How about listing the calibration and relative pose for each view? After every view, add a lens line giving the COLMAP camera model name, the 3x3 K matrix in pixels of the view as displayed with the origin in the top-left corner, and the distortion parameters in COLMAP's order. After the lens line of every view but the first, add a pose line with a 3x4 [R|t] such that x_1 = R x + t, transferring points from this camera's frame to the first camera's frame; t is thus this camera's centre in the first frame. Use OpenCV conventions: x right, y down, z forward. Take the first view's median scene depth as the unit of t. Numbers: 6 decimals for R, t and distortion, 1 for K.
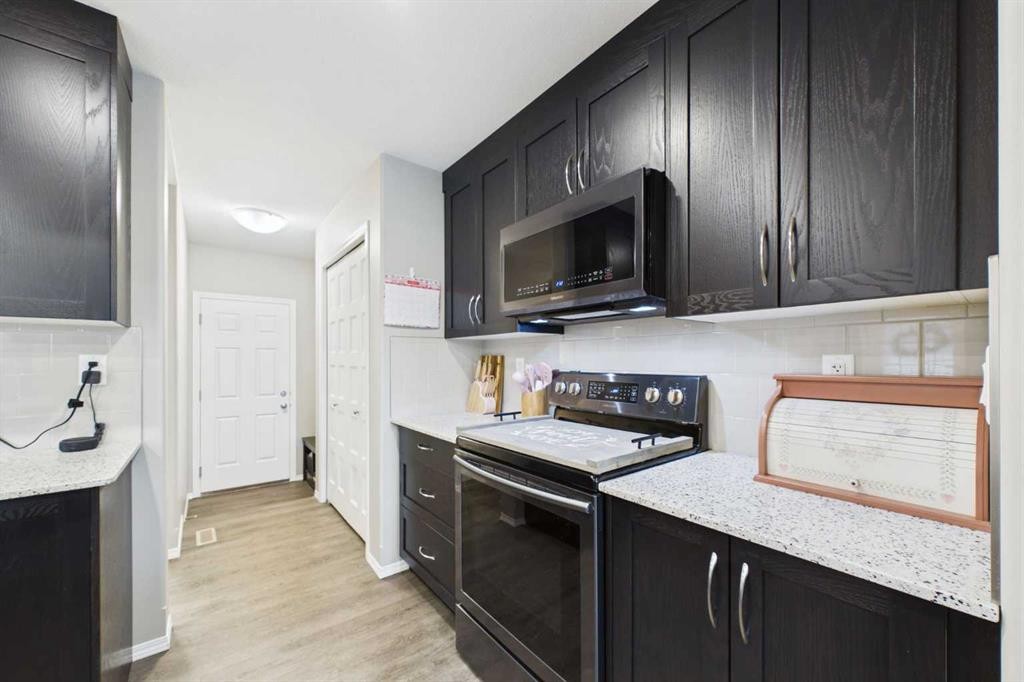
lens RADIAL K [[392.8, 0, 511.7], [0, 392.8, 361.0], [0, 0, 1]] dist [0.001739, -0.000250]
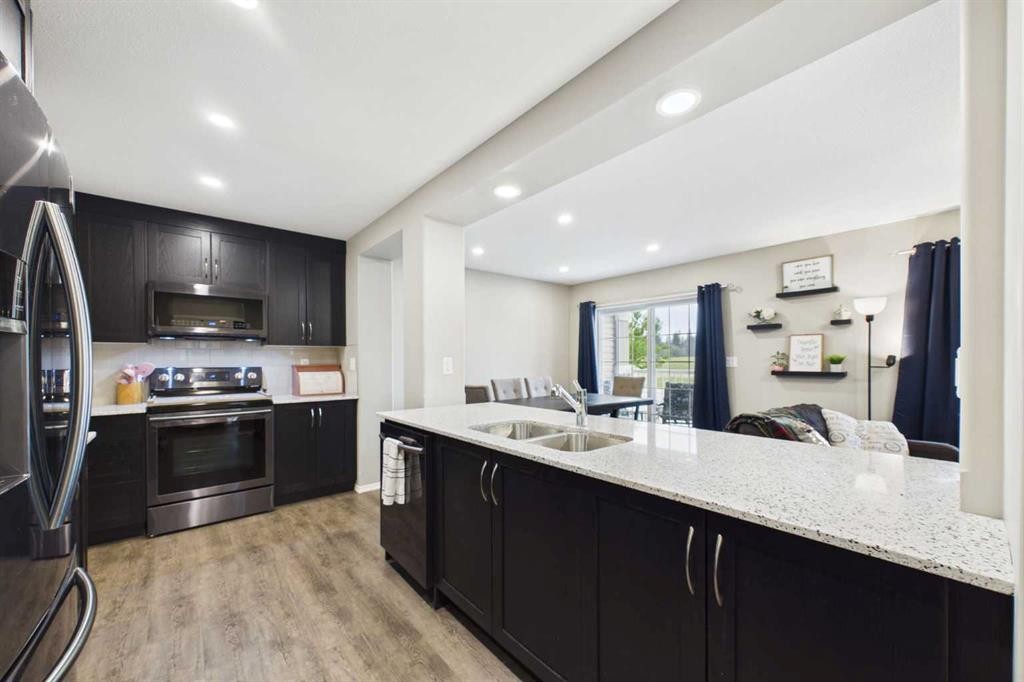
lens RADIAL K [[392.8, 0, 511.7], [0, 392.8, 361.0], [0, 0, 1]] dist [0.001739, -0.000250]
pose [[-0.036181, -0.001633, 0.999344, -1.307846], [0.004750, 0.999987, 0.001806, 0.001737], [-0.999334, 0.004812, -0.036173, -0.330305]]
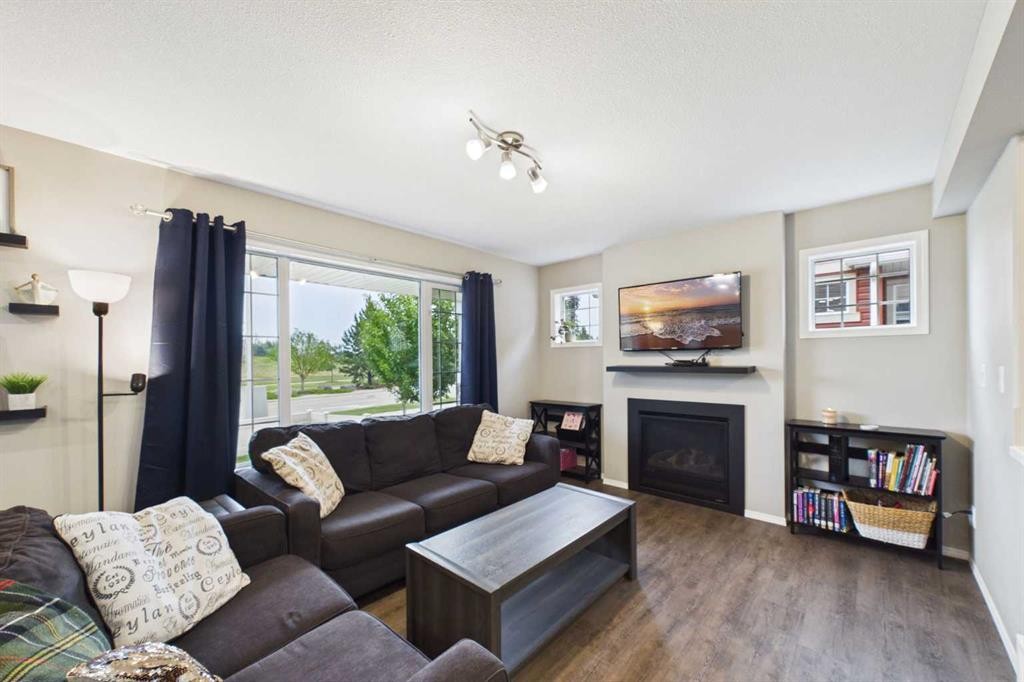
lens RADIAL K [[392.8, 0, 511.7], [0, 392.8, 361.0], [0, 0, 1]] dist [0.001739, -0.000250]
pose [[-0.986532, 0.010082, -0.163256, -0.576944], [0.009766, 0.999949, 0.002738, -0.034196], [0.163276, 0.001107, -0.986580, -0.780380]]
